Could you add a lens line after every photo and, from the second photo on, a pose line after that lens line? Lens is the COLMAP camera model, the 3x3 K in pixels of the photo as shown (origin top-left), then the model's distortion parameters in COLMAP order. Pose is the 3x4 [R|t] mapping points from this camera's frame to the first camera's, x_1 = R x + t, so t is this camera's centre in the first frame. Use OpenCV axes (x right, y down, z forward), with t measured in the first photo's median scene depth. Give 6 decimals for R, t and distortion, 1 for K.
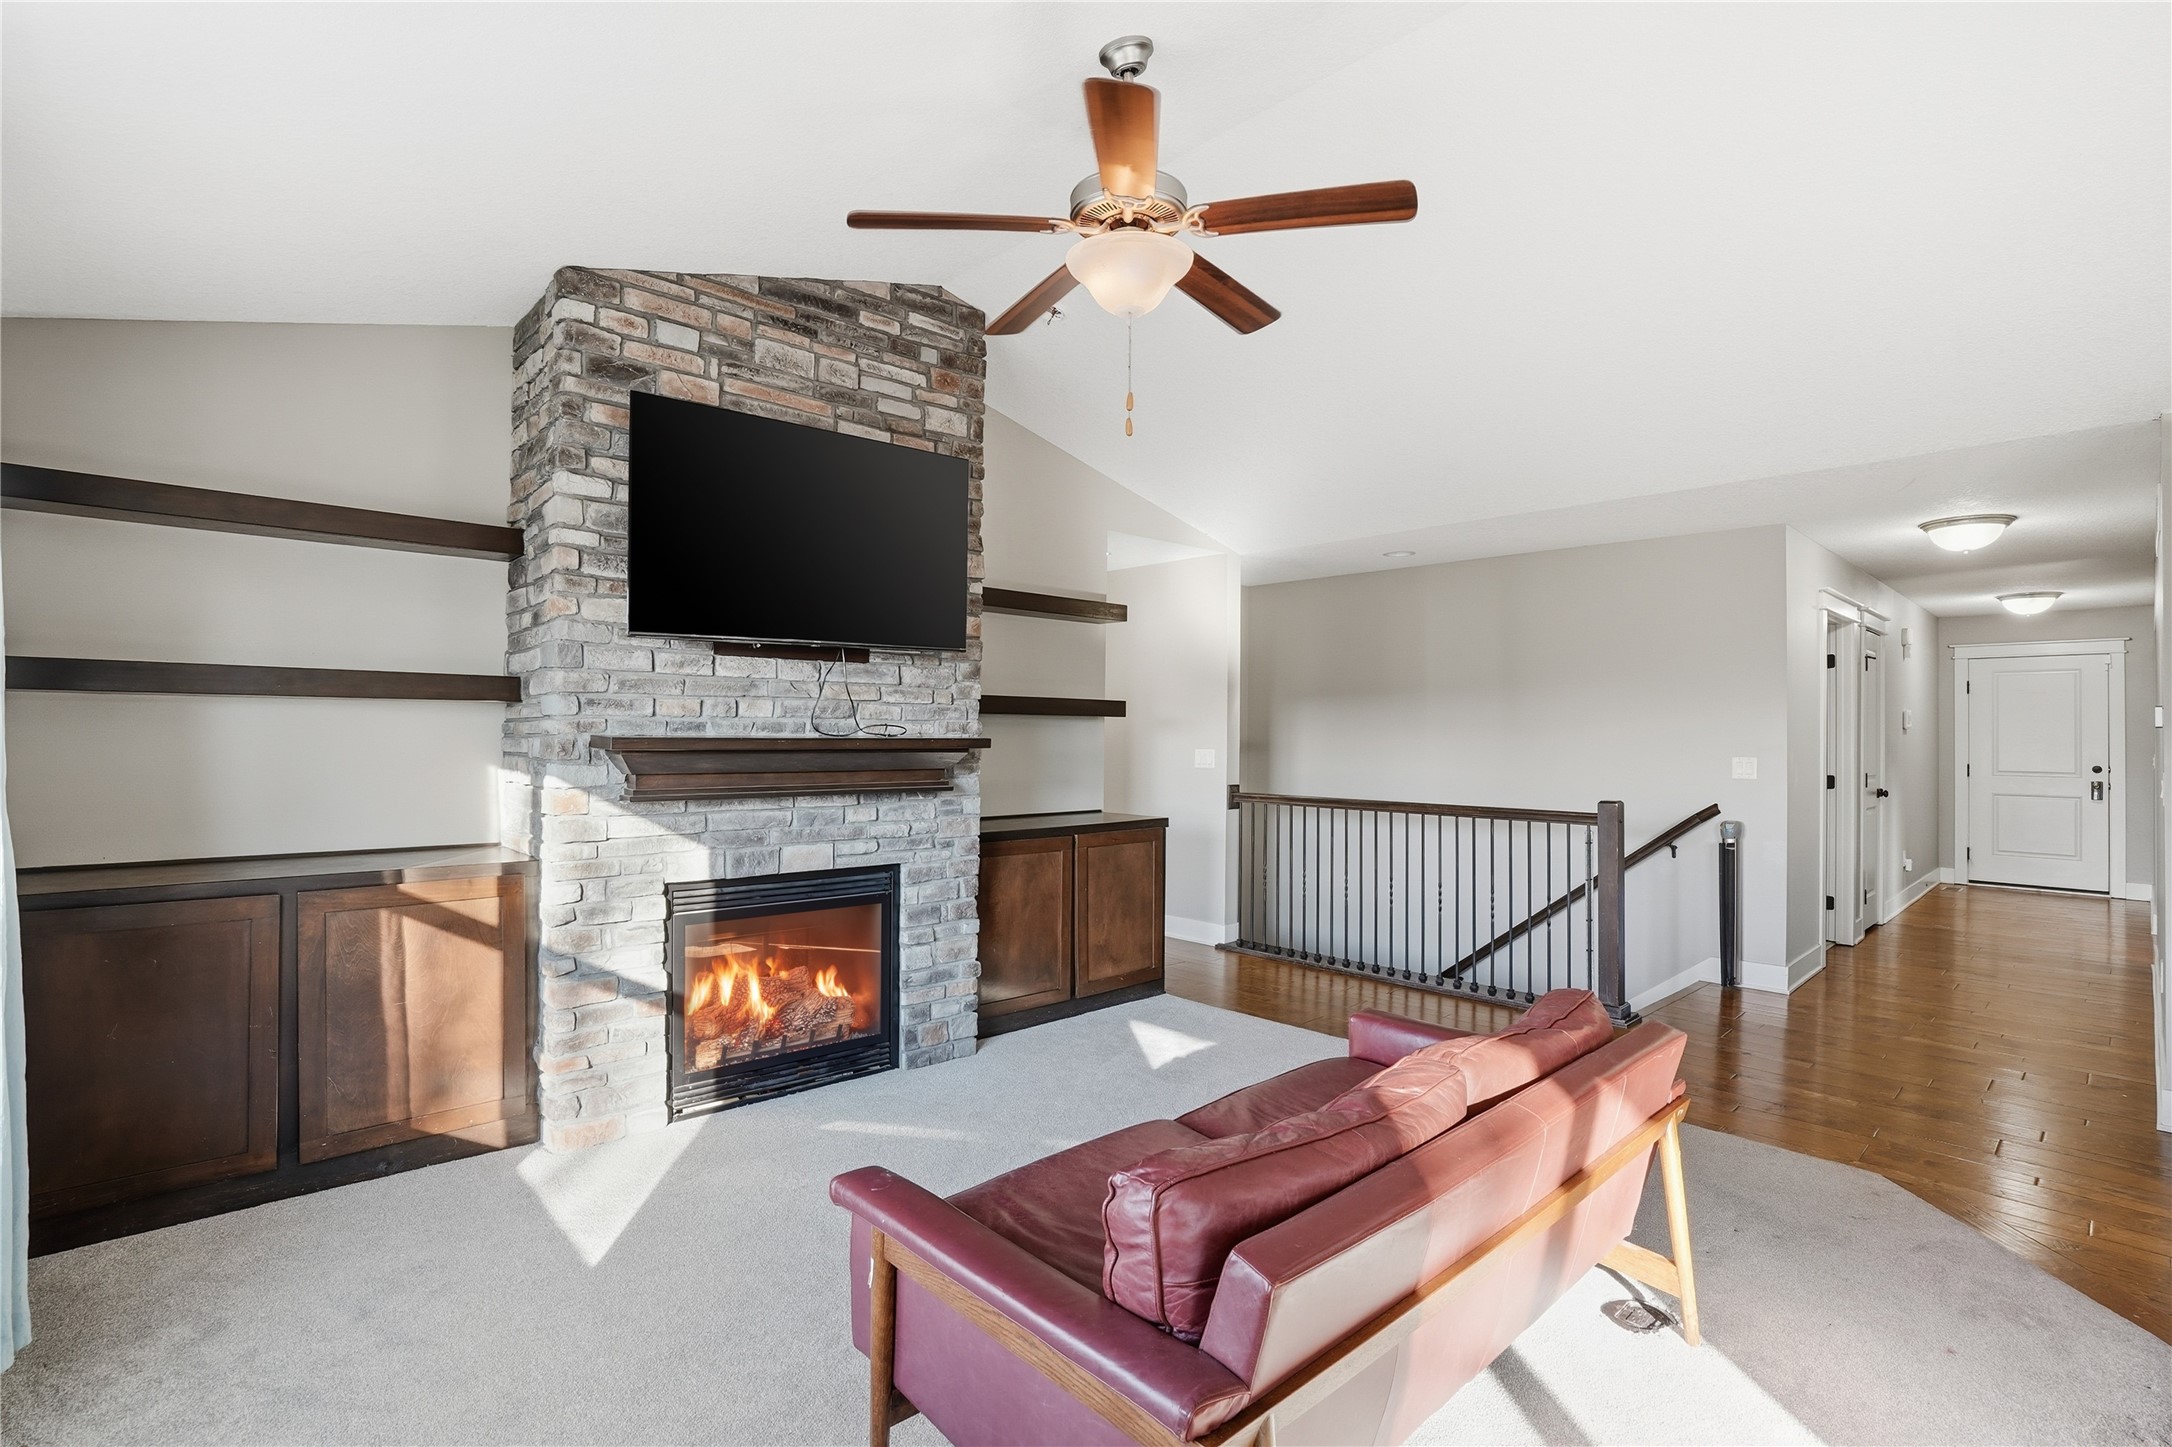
lens RADIAL K [[1041.9, 0, 1083.9], [0, 1041.9, 691.9], [0, 0, 1]] dist [-0.052178, 0.025053]
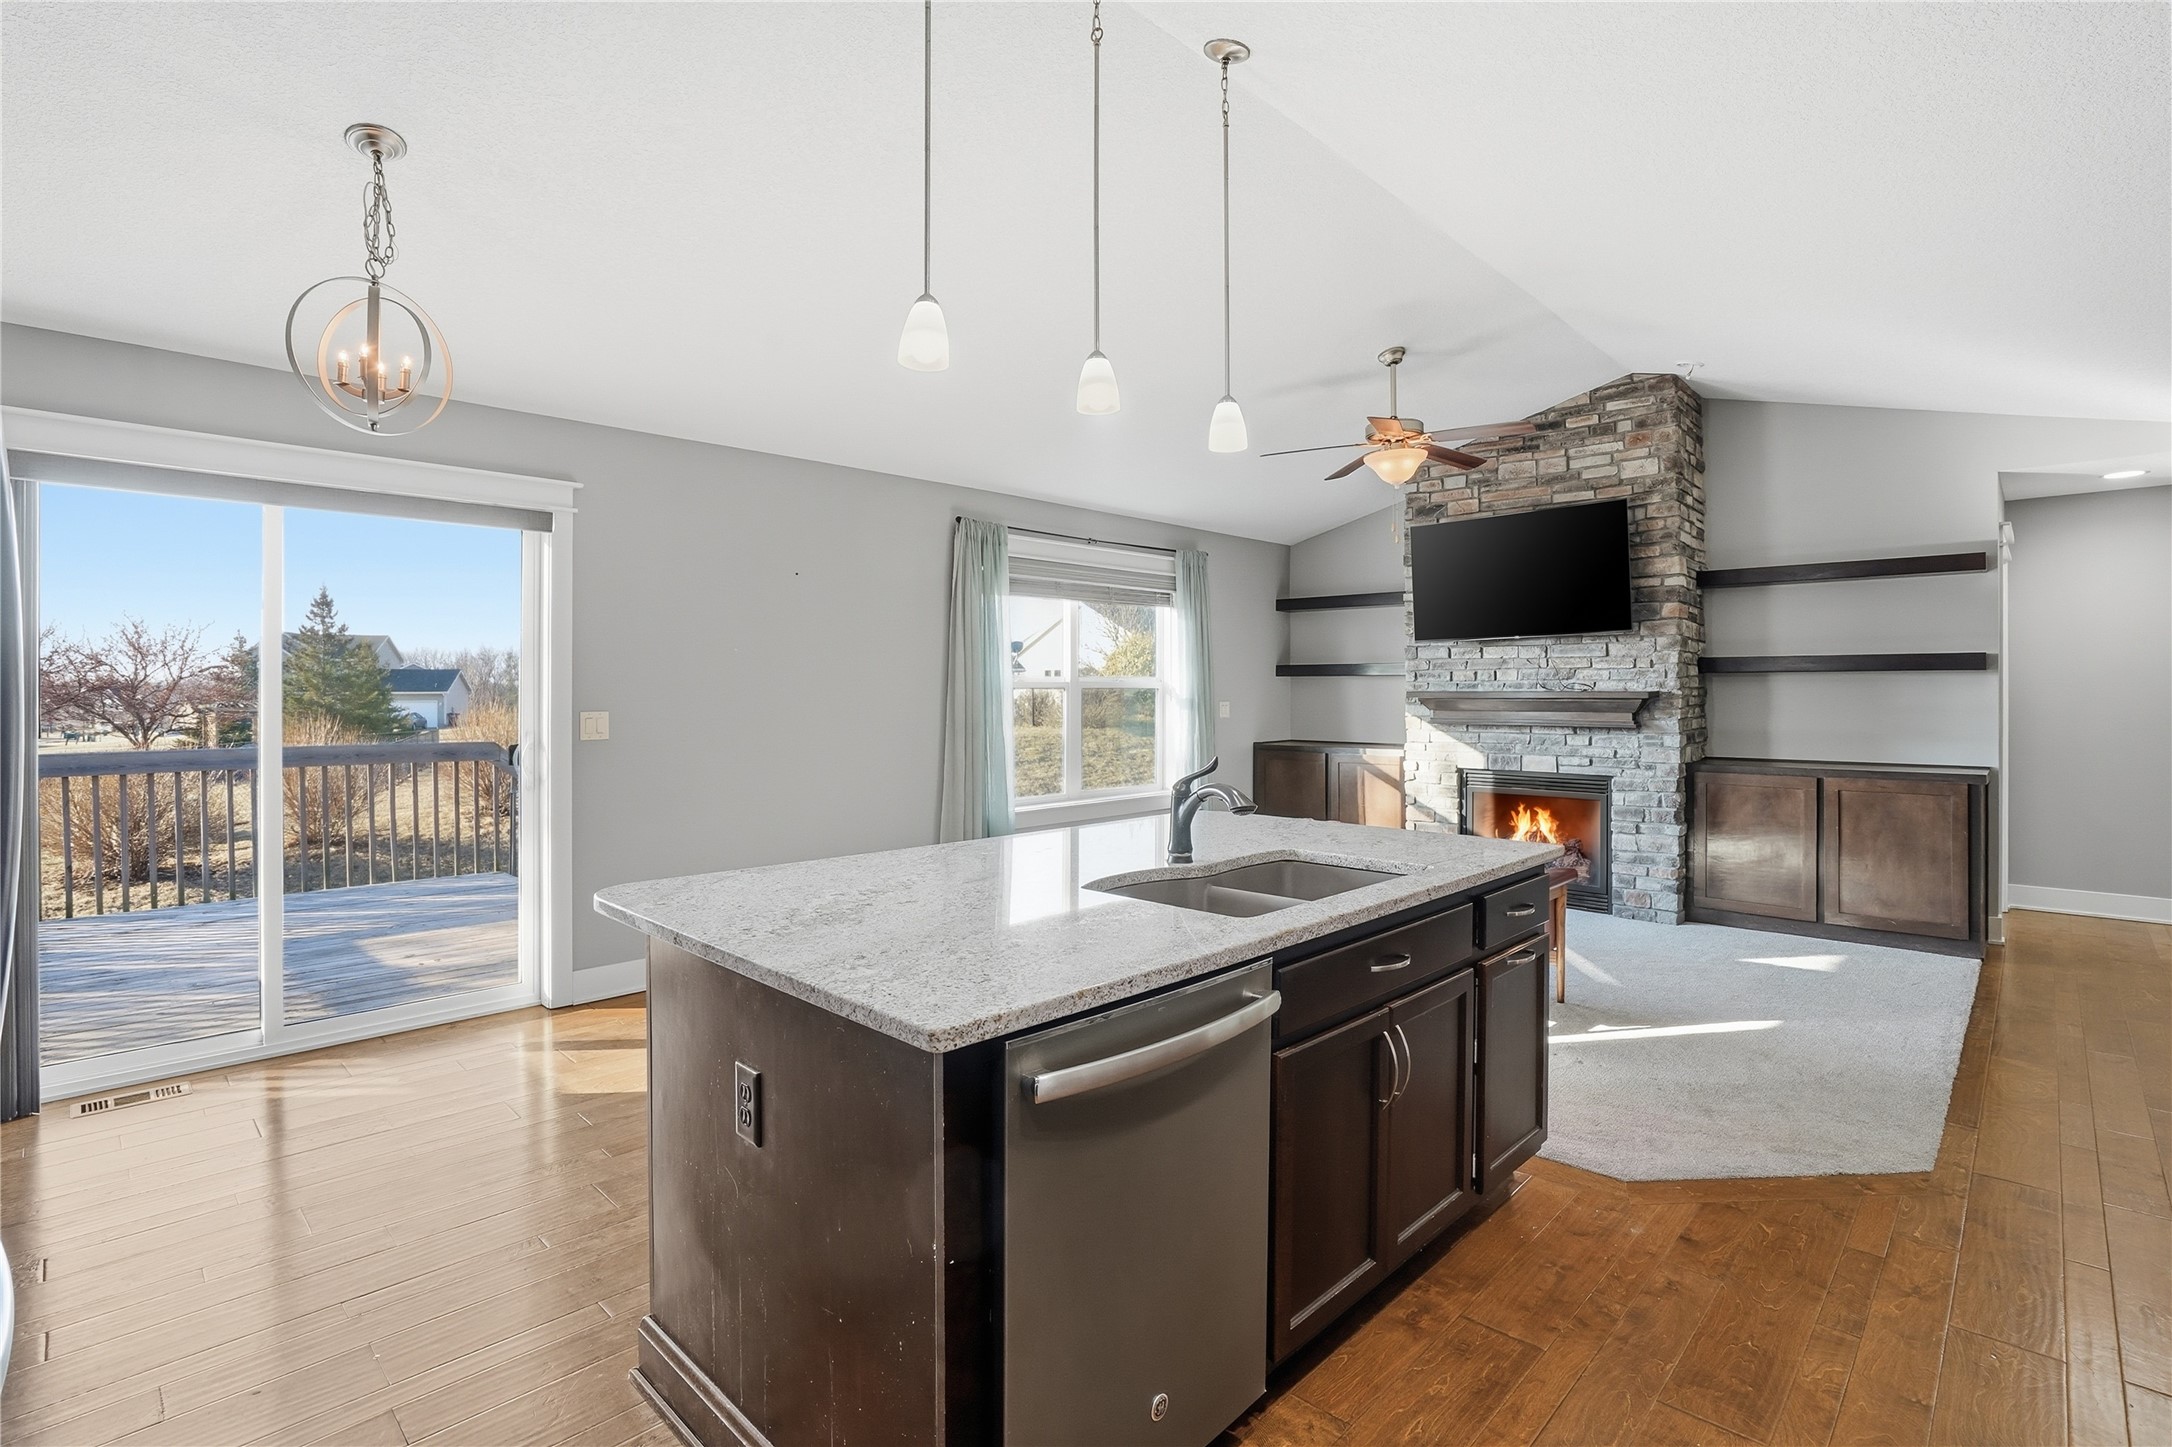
lens RADIAL K [[1041.9, 0, 1083.9], [0, 1041.9, 691.9], [0, 0, 1]] dist [-0.052178, 0.025053]
pose [[0.057816, -0.025401, -0.998004, 1.279536], [0.022358, 0.999458, -0.024143, 0.064653], [0.998077, -0.020918, 0.058353, 0.167058]]
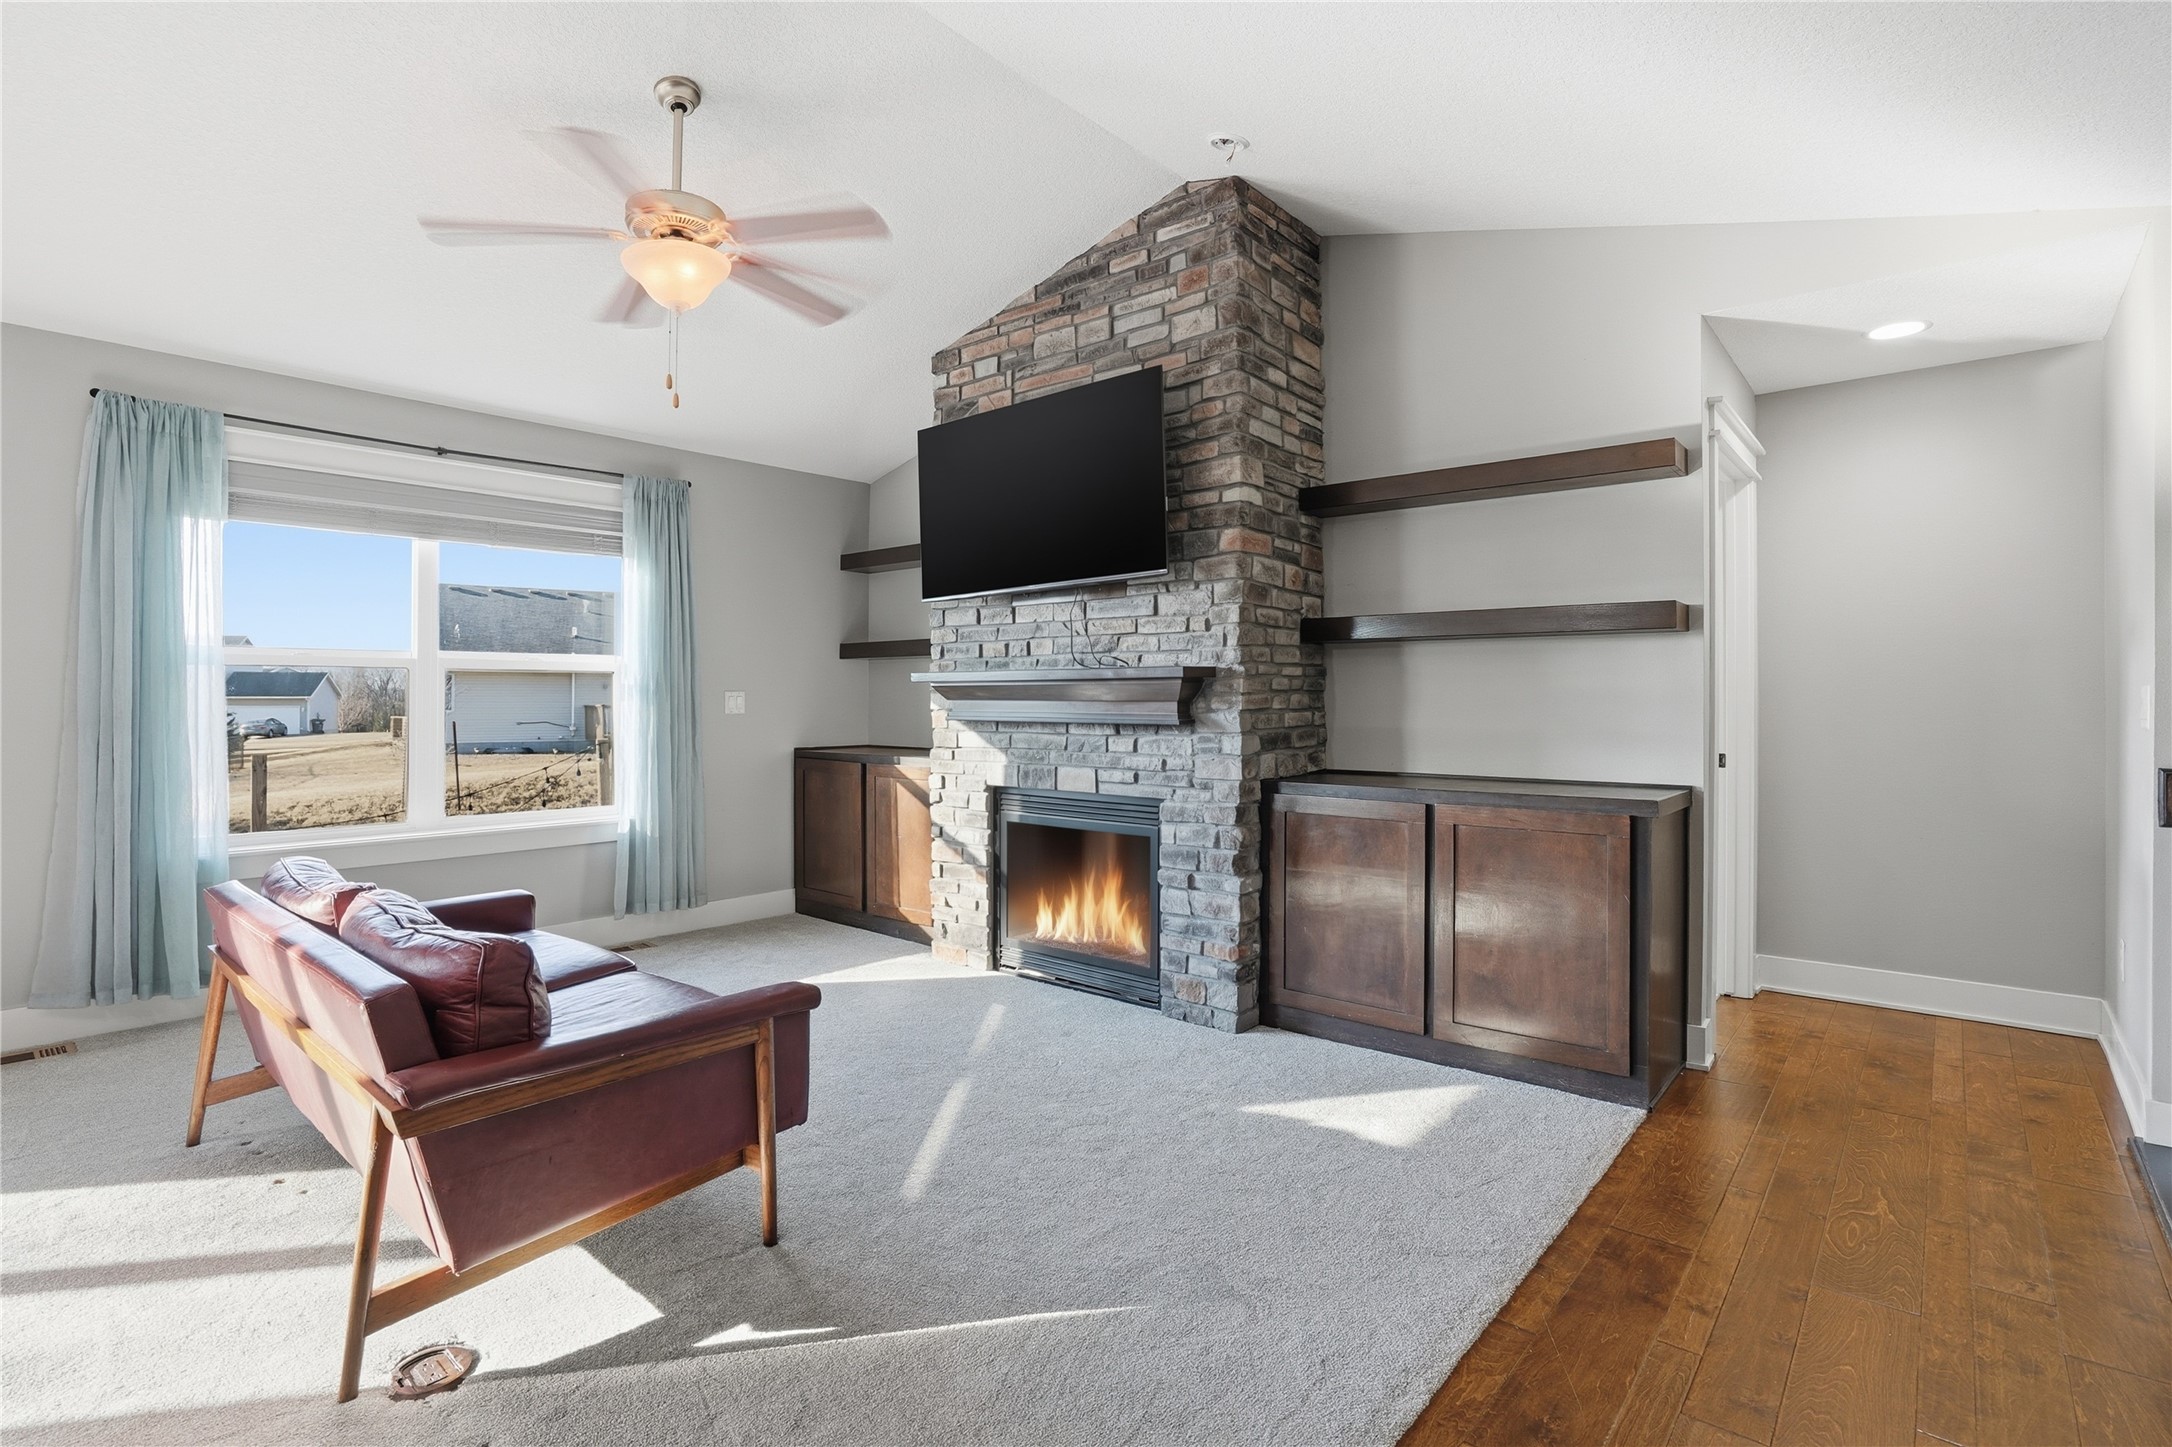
lens RADIAL K [[1041.9, 0, 1083.9], [0, 1041.9, 691.9], [0, 0, 1]] dist [-0.052178, 0.025053]
pose [[0.116466, -0.030256, -0.992734, 0.796660], [0.025460, 0.999298, -0.027469, 0.092067], [0.992868, -0.022076, 0.117155, 0.835271]]
